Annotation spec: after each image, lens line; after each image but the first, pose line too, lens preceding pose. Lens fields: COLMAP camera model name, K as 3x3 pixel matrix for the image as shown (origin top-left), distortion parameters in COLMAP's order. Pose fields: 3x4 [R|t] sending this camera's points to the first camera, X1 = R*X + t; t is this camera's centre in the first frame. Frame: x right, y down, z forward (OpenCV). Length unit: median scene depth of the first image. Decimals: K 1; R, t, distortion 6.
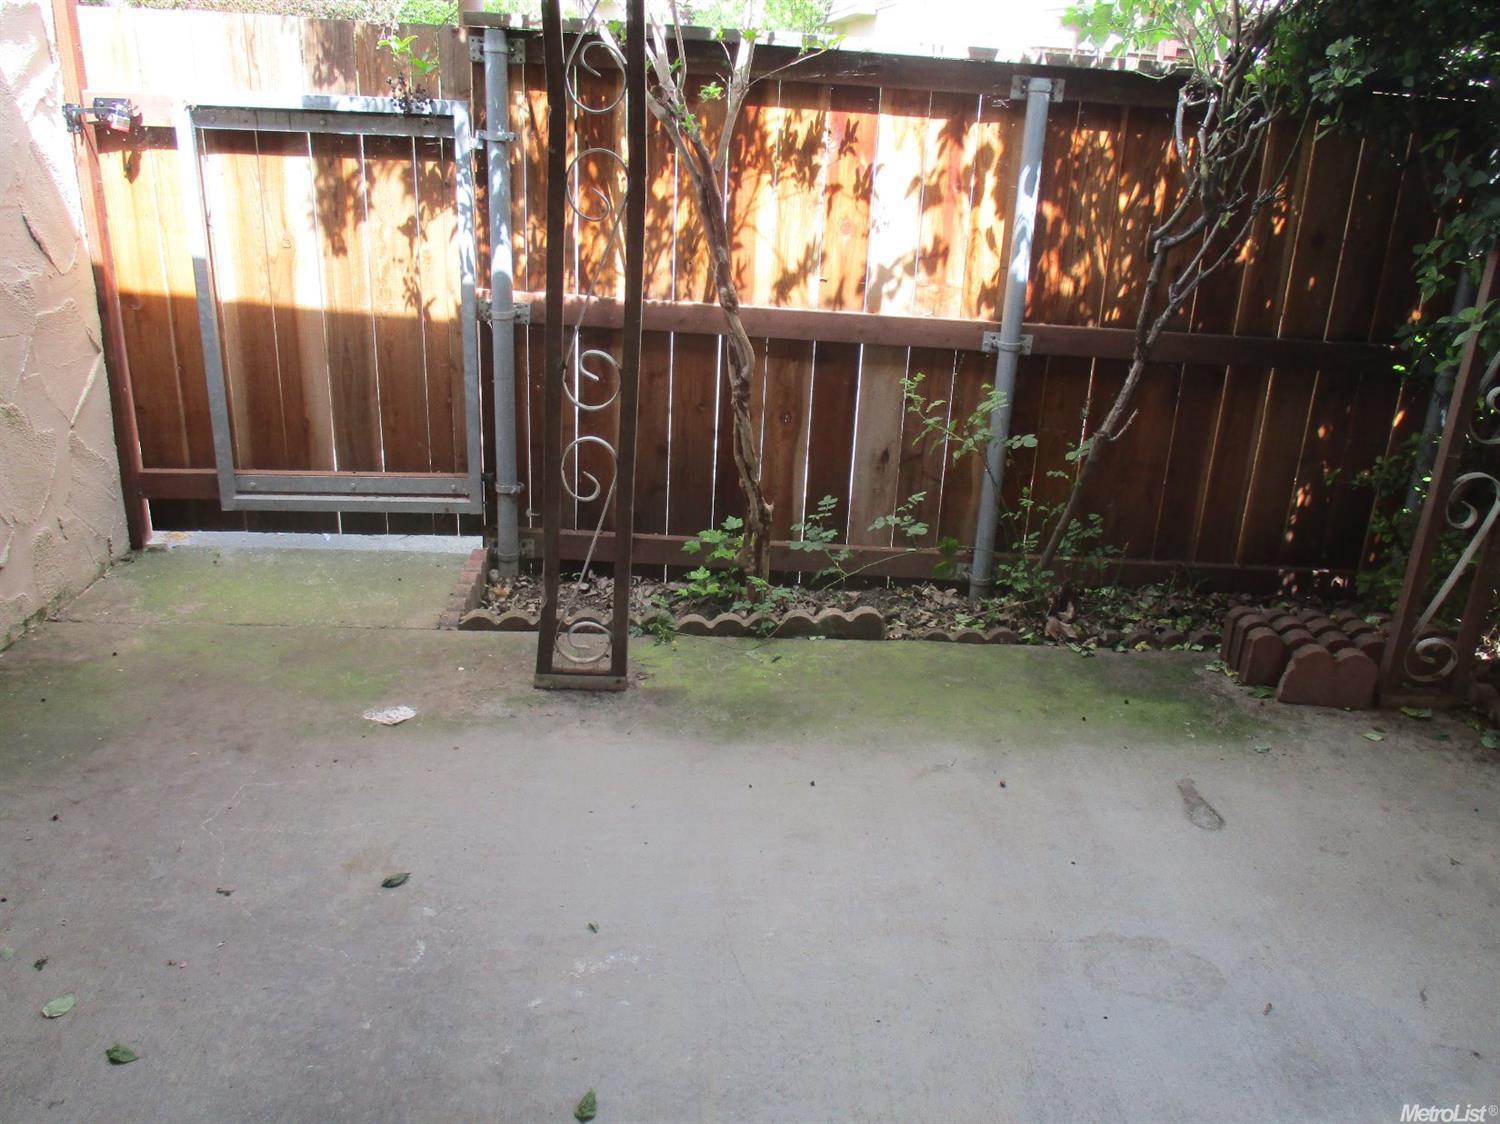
lens RADIAL K [[1141.3, 0, 782.9], [0, 1141.3, 564.2], [0, 0, 1]] dist [-0.008307, -0.000769]
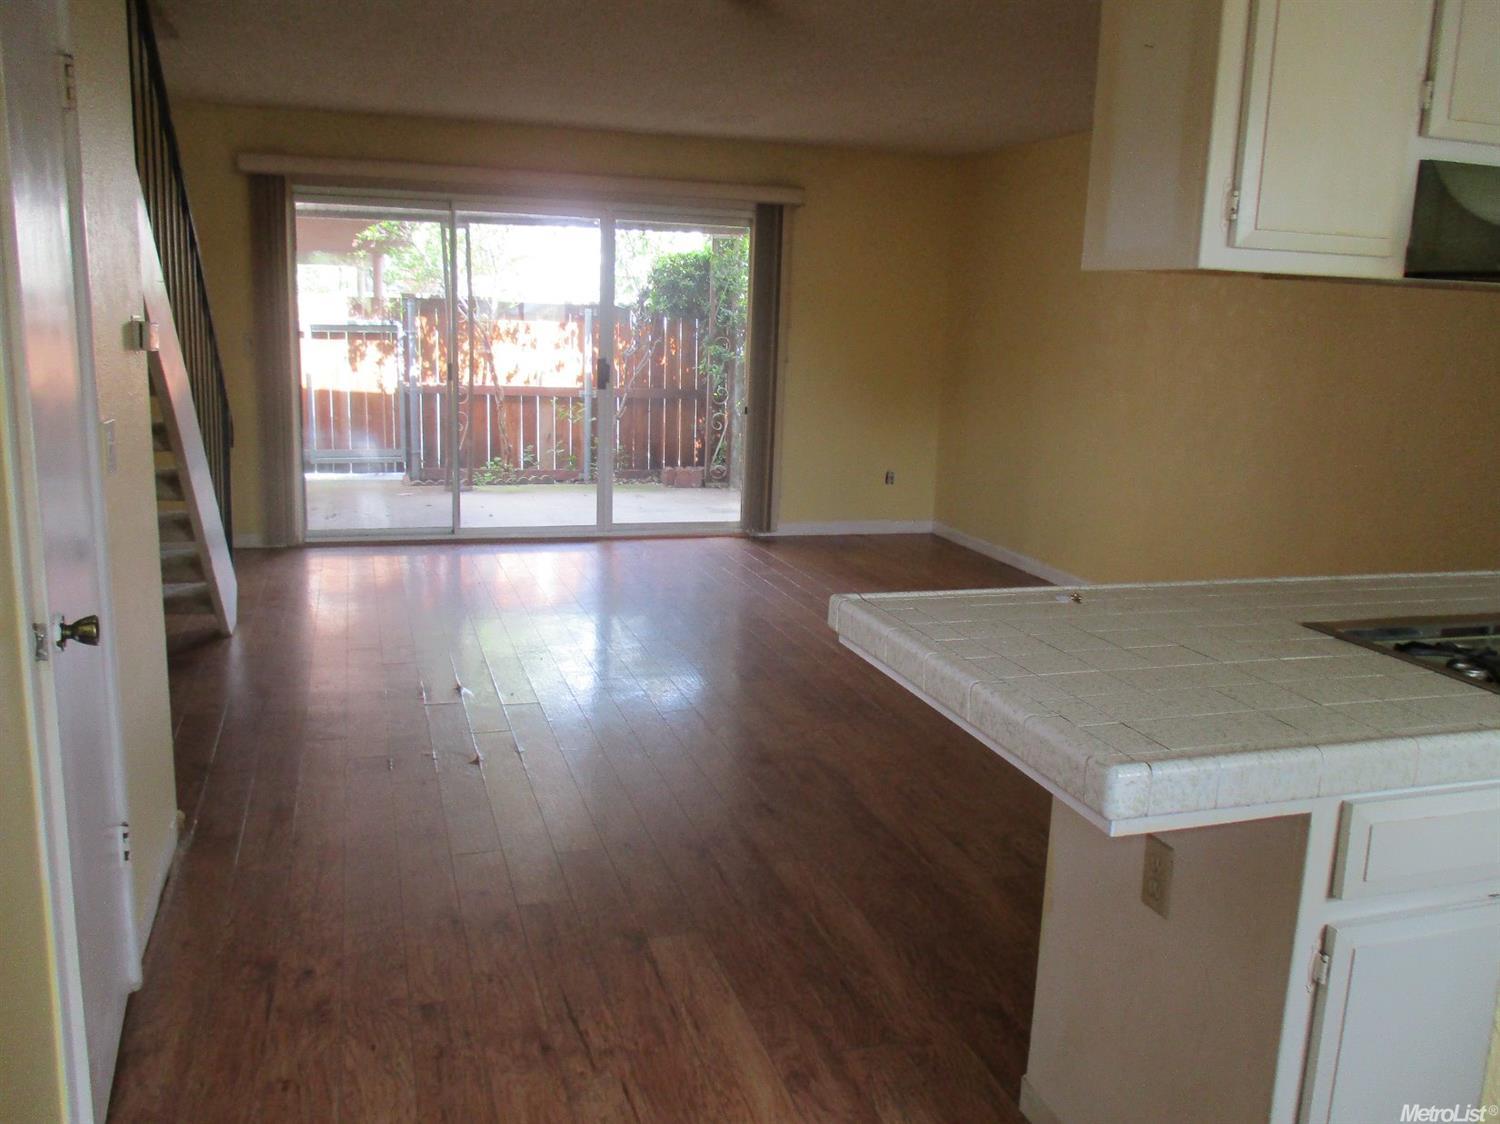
lens RADIAL K [[1252.8, 0, 750.0], [0, 1252.8, 562.0], [0, 0, 1]] dist [0.002089, 0.005316]
pose [[0.959629, -0.078451, 0.270108, -0.322122], [0.123331, 0.980437, -0.153404, 0.814420], [-0.252790, 0.180523, 0.950531, -2.194366]]
